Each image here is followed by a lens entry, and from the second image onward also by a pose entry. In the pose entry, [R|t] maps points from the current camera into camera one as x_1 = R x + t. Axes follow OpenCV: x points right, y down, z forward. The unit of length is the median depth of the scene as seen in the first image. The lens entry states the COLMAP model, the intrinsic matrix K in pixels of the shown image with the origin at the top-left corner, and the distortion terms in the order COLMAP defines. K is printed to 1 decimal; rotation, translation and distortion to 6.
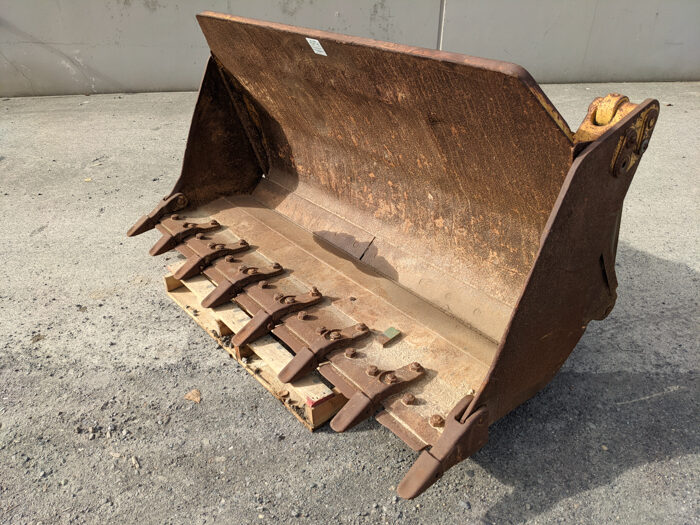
lens RADIAL K [[557.1, 0, 348.7], [0, 557.1, 260.1], [0, 0, 1]] dist [0.029060, -0.054877]
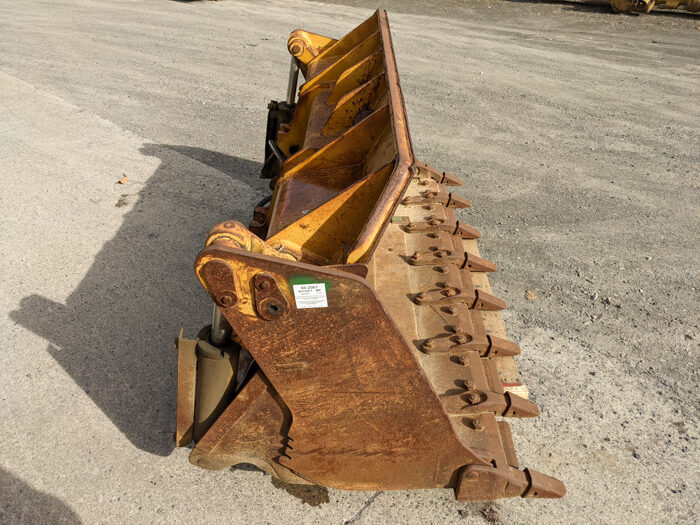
lens RADIAL K [[557.1, 0, 337.6], [0, 557.1, 260.9], [0, 0, 1]] dist [0.029060, -0.054877]
pose [[-0.752556, -0.342617, 0.562381, -0.612173], [0.367484, 0.490167, 0.790374, -0.944930], [-0.546457, 0.801467, -0.242972, 1.424118]]
